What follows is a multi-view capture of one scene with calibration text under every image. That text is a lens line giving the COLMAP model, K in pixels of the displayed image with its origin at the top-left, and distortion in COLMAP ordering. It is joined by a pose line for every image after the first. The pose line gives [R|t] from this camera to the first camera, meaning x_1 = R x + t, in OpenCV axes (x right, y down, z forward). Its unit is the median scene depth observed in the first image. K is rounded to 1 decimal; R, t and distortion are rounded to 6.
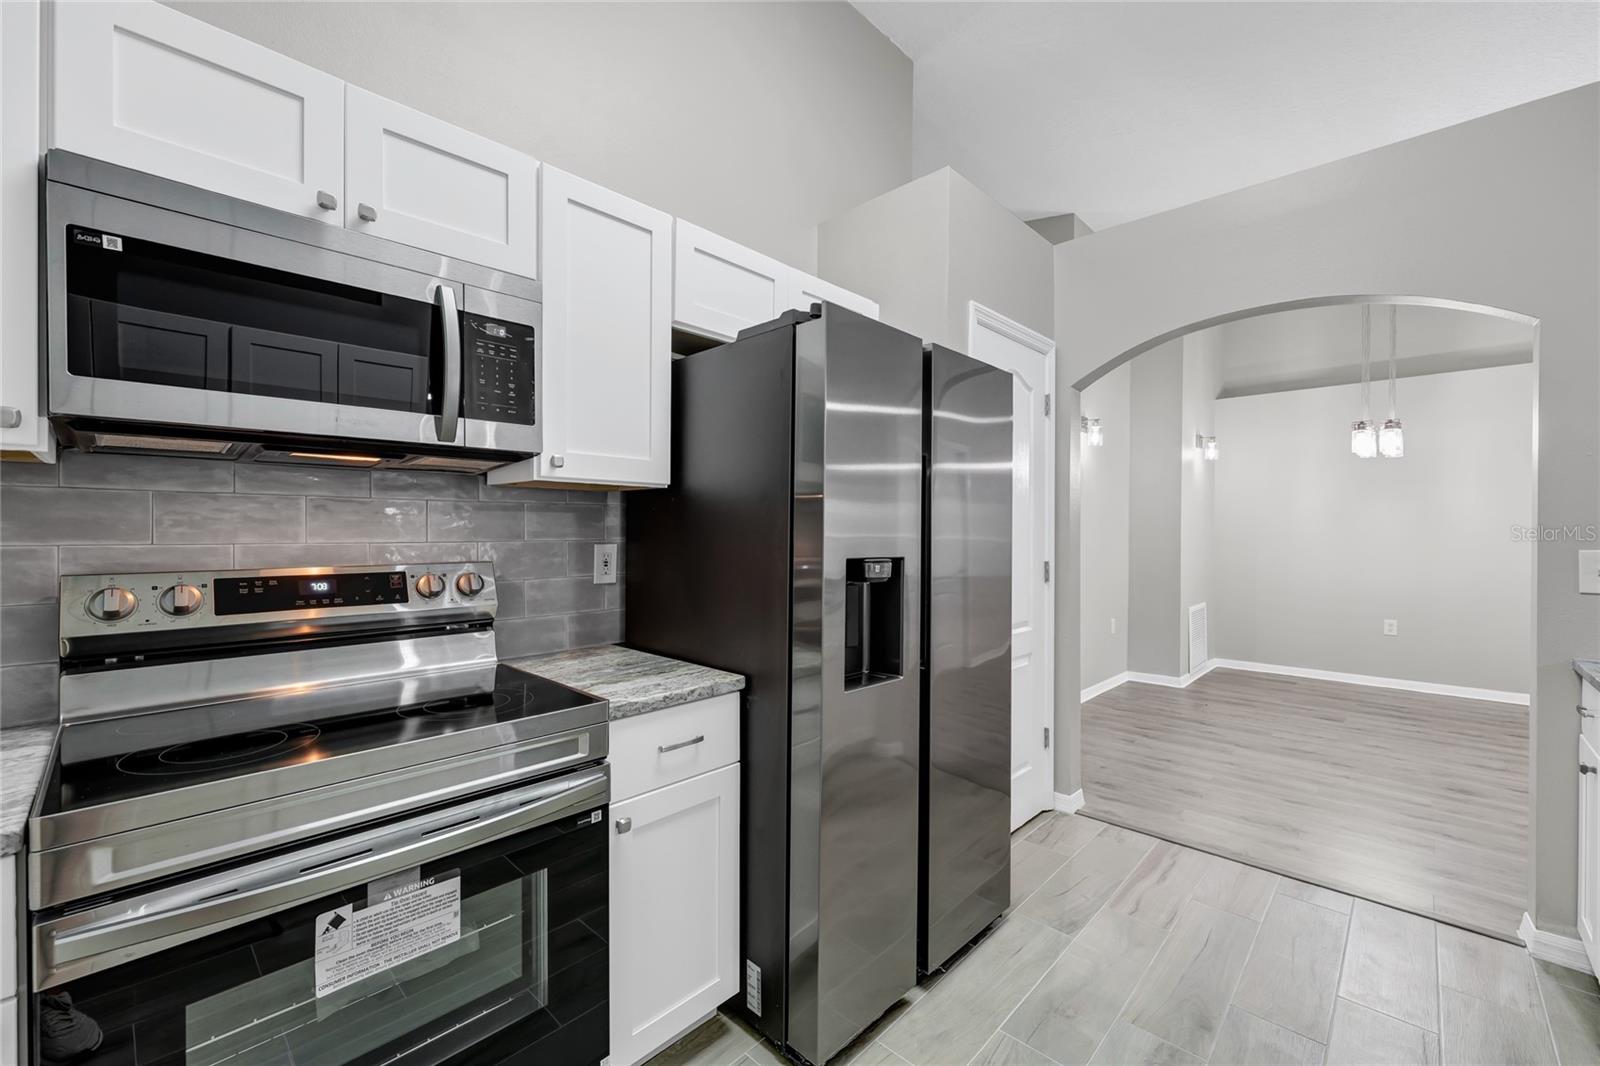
lens RADIAL K [[653.9, 0, 798.5], [0, 653.9, 535.5], [0, 0, 1]] dist [0.001247, 0.000080]
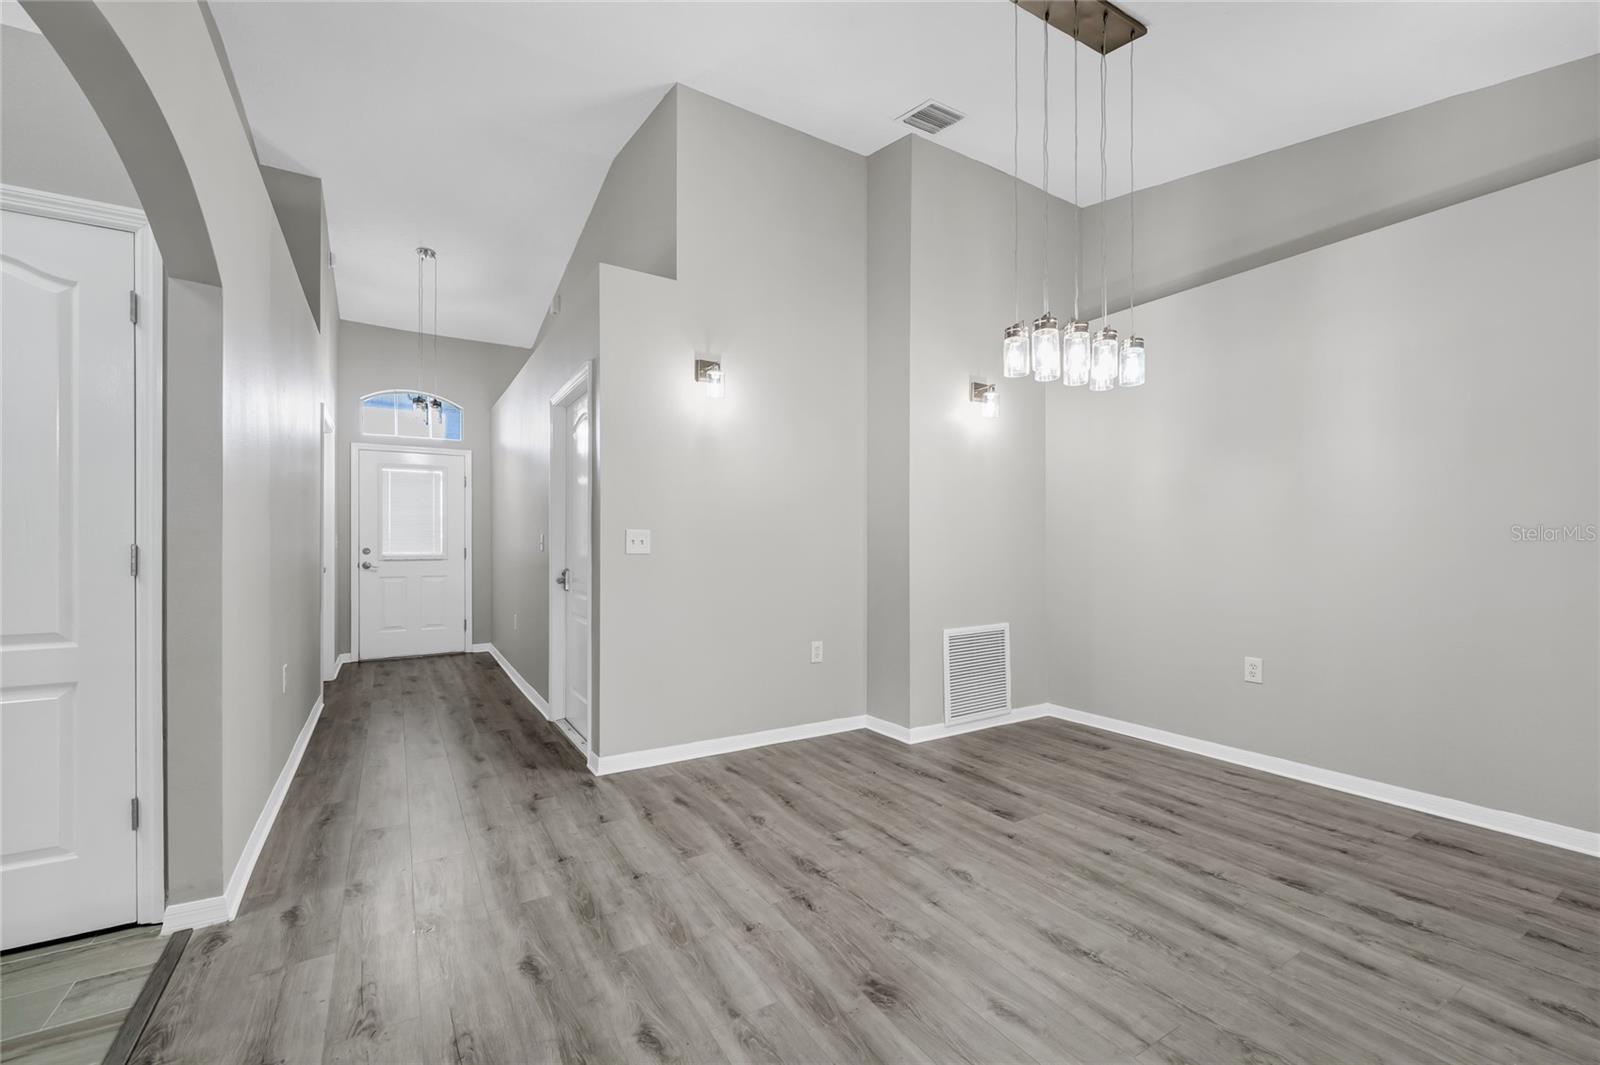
lens RADIAL K [[665.3, 0, 805.2], [0, 665.3, 541.7], [0, 0, 1]] dist [-0.003631, 0.000772]
pose [[0.968675, -0.004364, -0.248295, 0.823976], [0.001444, 0.999928, -0.011942, 0.033199], [0.248329, 0.011209, 0.968611, 0.360695]]
